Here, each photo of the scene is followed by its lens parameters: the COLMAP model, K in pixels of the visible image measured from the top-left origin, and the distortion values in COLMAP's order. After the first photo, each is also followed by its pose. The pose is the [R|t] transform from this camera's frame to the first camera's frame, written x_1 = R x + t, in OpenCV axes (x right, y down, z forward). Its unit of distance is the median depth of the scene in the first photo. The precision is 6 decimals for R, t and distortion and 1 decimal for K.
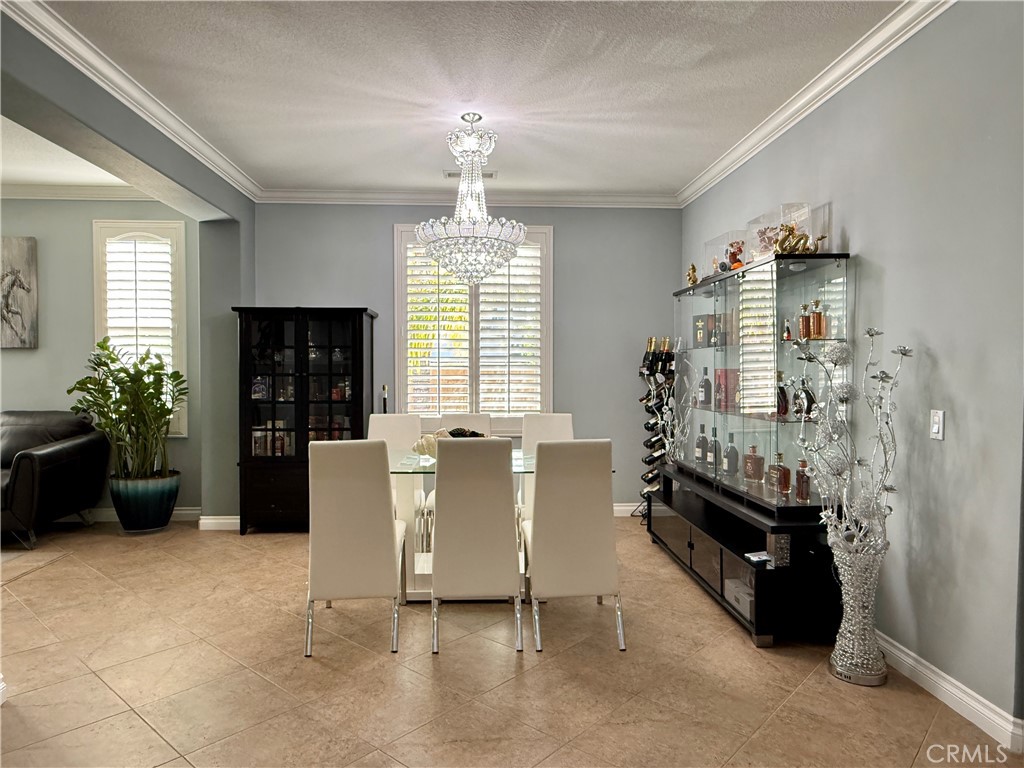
lens RADIAL K [[648.9, 0, 509.9], [0, 648.9, 383.7], [0, 0, 1]] dist [0.005365, 0.001258]
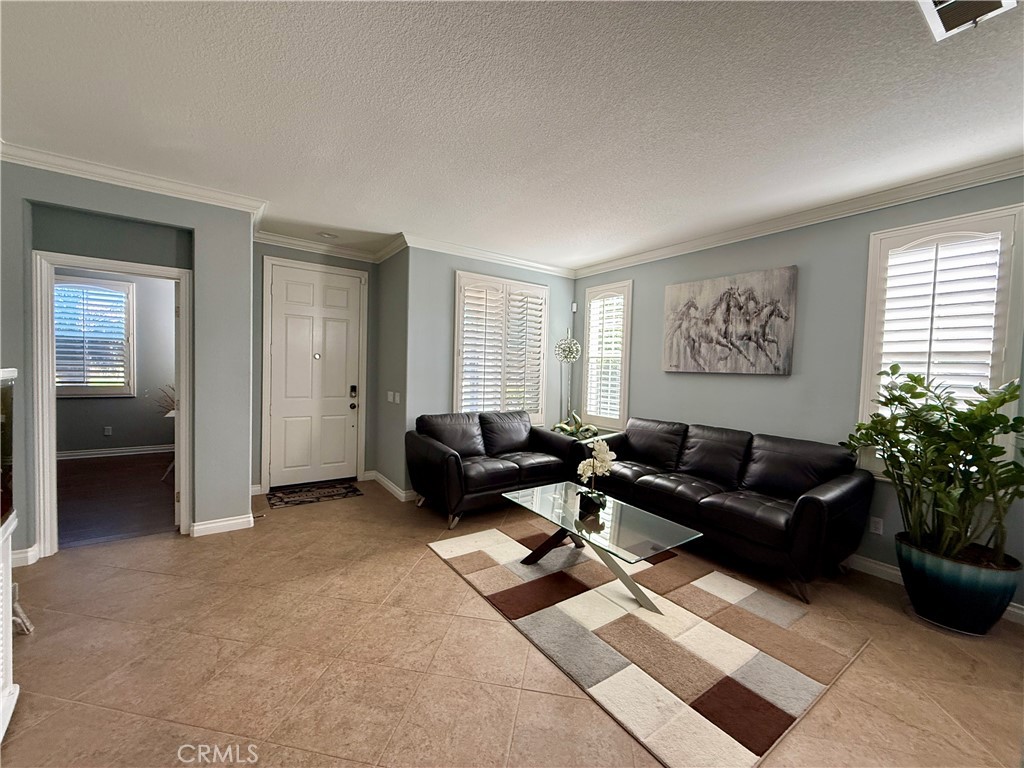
lens RADIAL K [[408.3, 0, 514.0], [0, 408.3, 386.6], [0, 0, 1]] dist [-0.001489, 0.000650]
pose [[0.531604, 0.054470, -0.845240, -0.418556], [-0.059963, 0.997846, 0.026591, -0.027801], [0.844868, 0.036547, 0.533725, 0.298158]]
